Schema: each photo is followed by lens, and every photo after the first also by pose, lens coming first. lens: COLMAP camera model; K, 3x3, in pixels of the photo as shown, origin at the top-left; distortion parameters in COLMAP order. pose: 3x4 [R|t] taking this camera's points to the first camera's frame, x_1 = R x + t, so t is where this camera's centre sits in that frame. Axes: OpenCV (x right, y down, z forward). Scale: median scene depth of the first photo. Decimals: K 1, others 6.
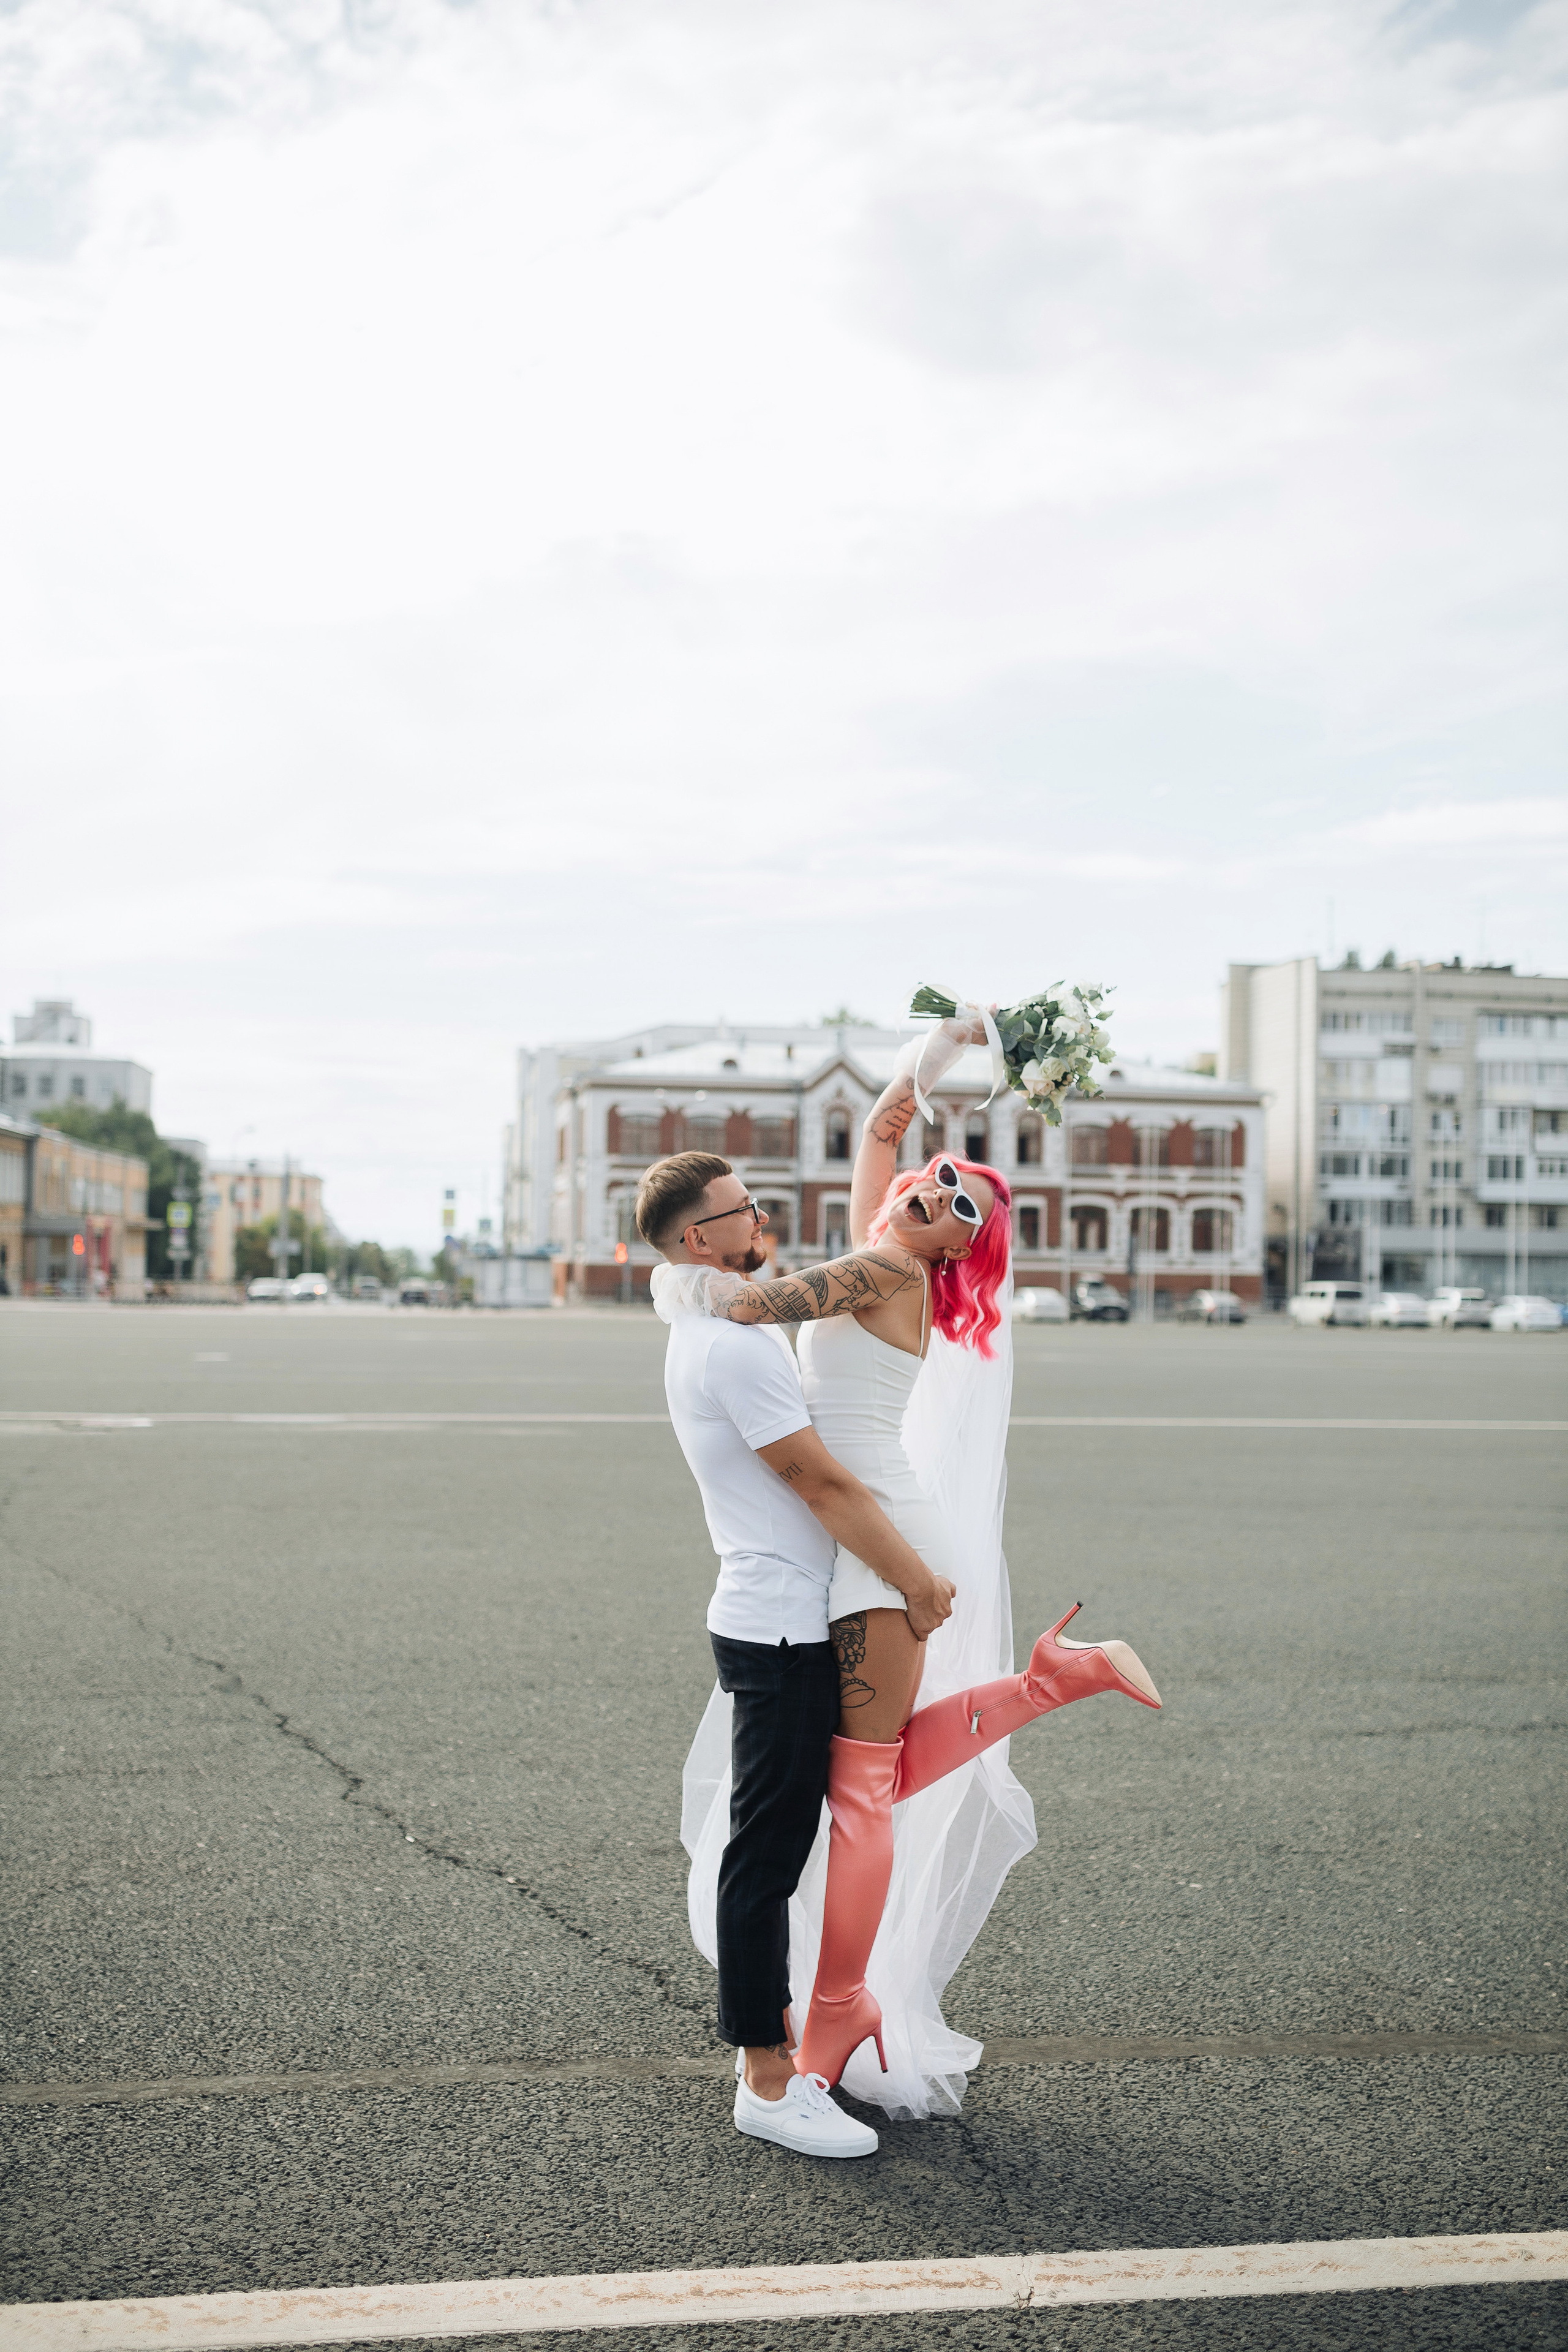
lens RADIAL K [[2252.4, 0, 776.8], [0, 2252.4, 1179.5], [0, 0, 1]] dist [0.040305, 0.000000]
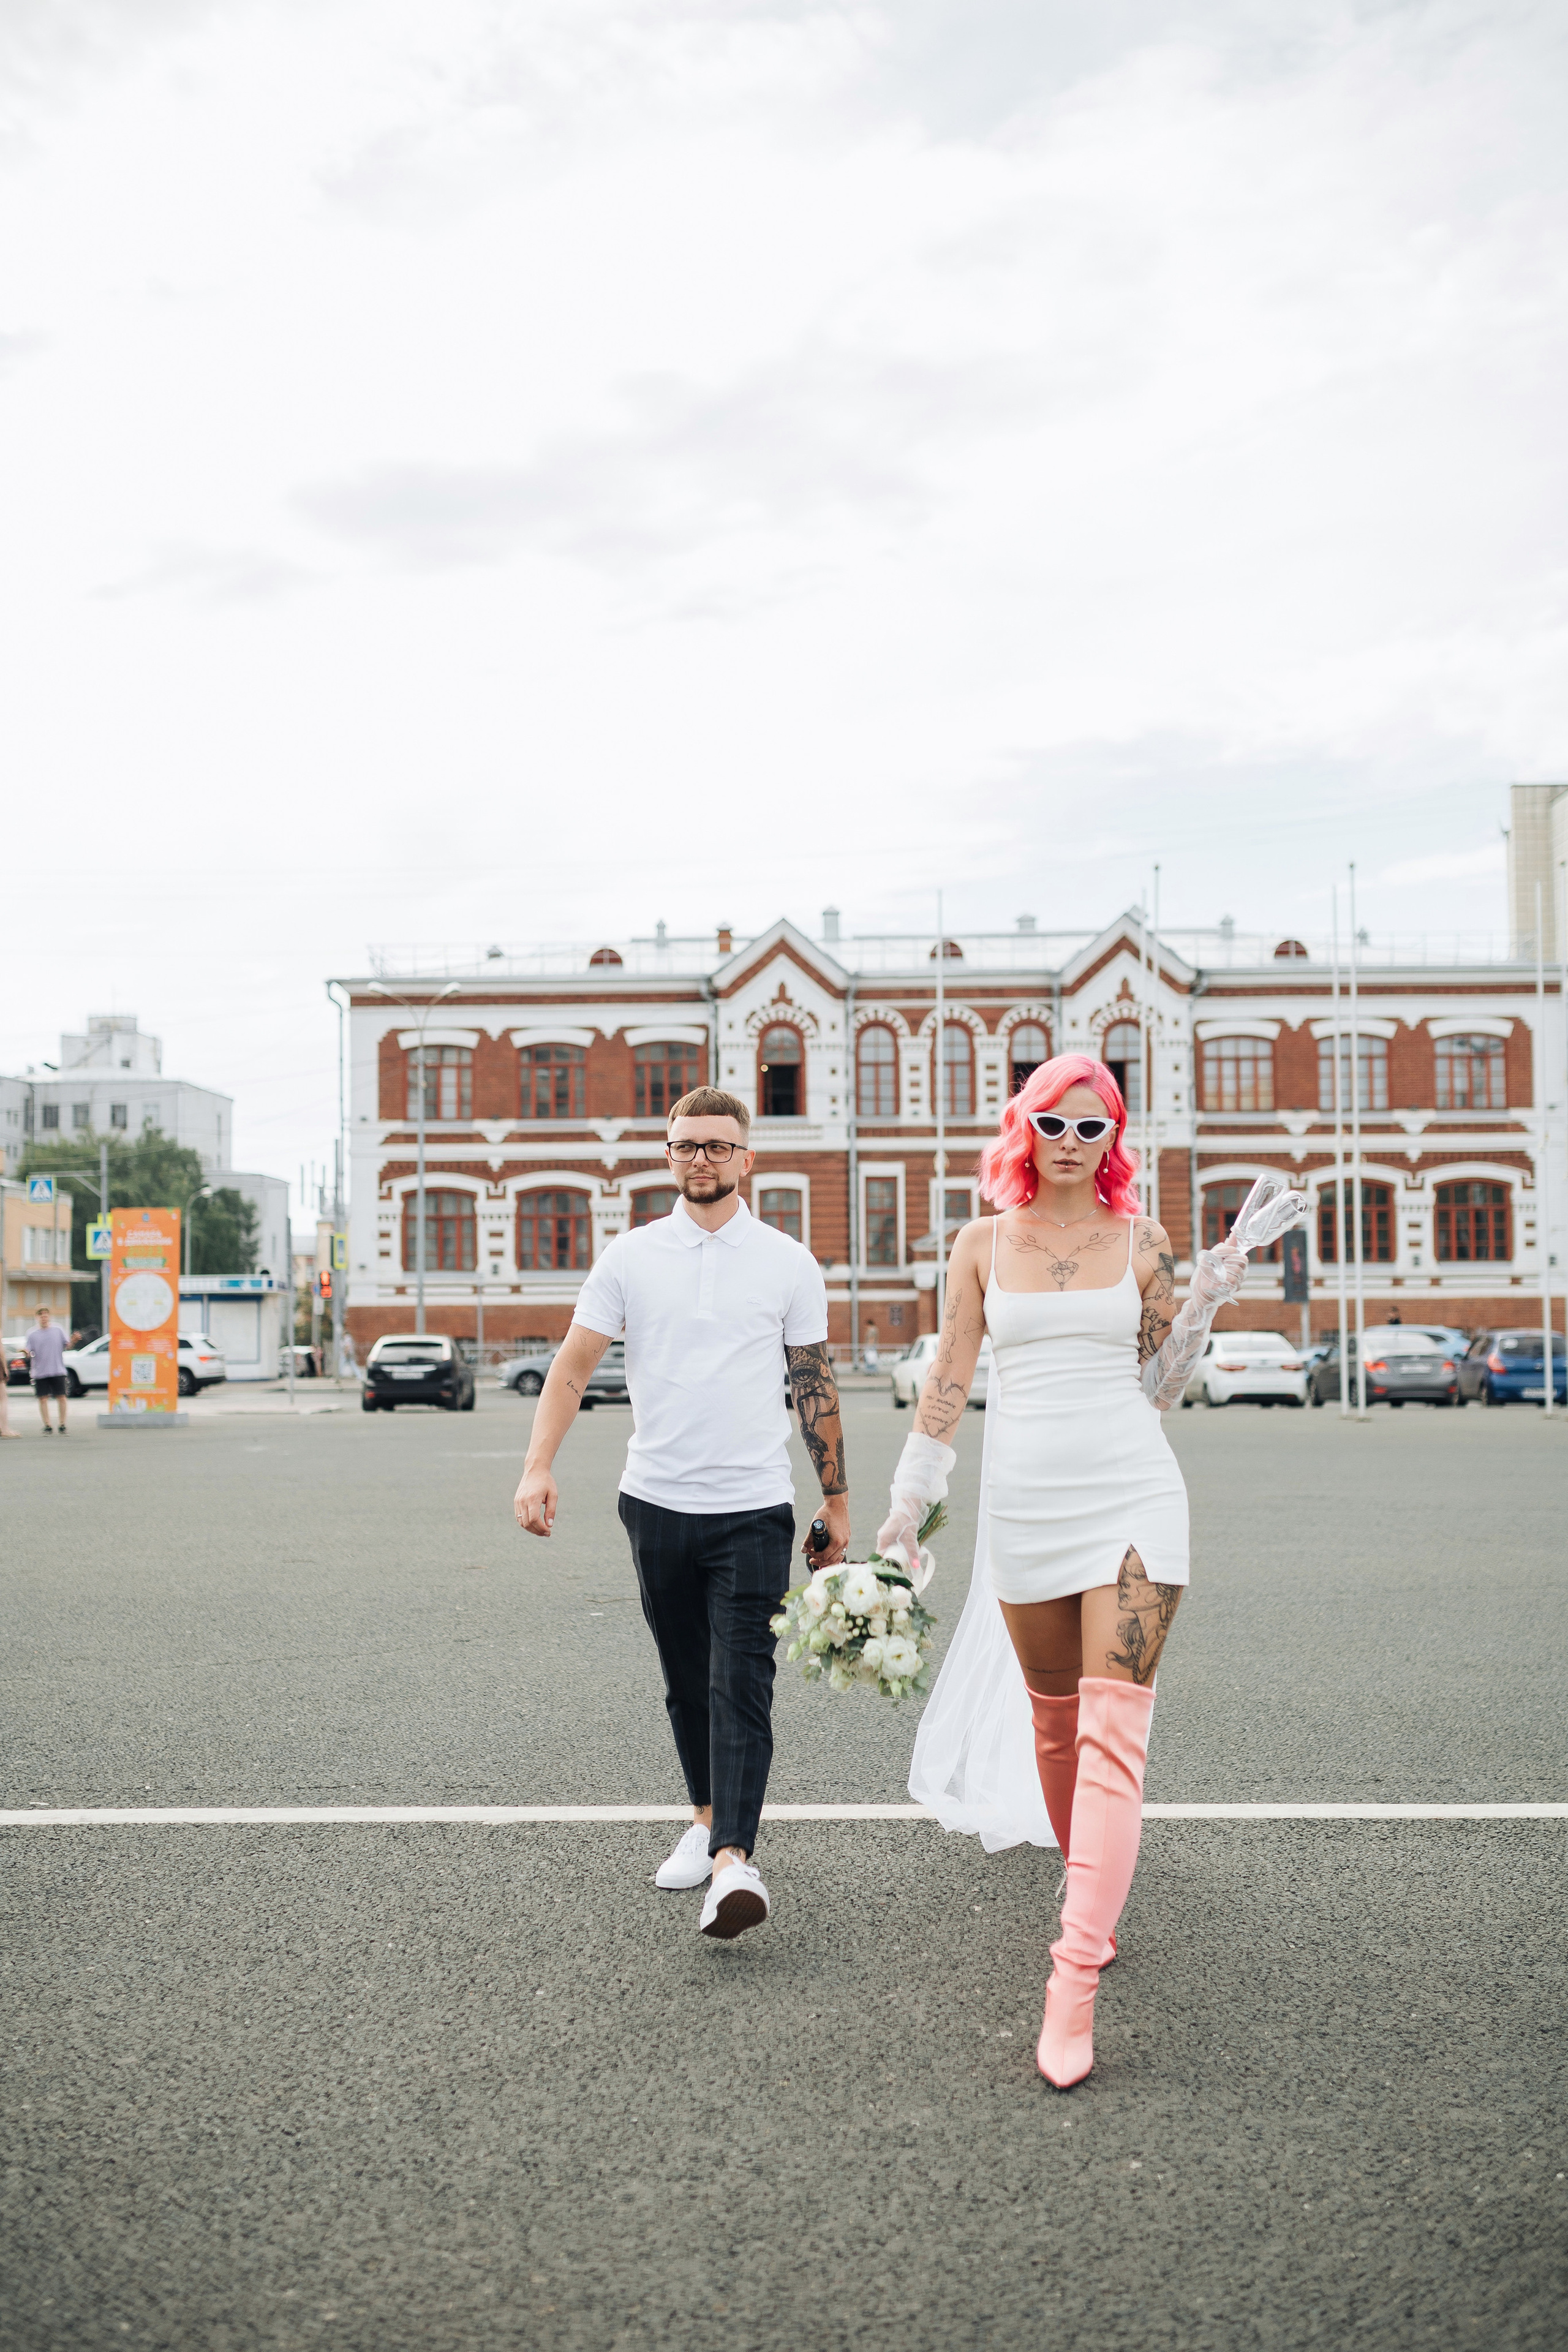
lens RADIAL K [[2247.6, 0, 797.5], [0, 2247.6, 1187.5], [0, 0, 1]] dist [0.048023, 0.000000]
pose [[0.986753, -0.031695, -0.159103, 0.112163], [0.027986, 0.999283, -0.025500, 0.022674], [0.159797, 0.020710, 0.986933, 0.408543]]
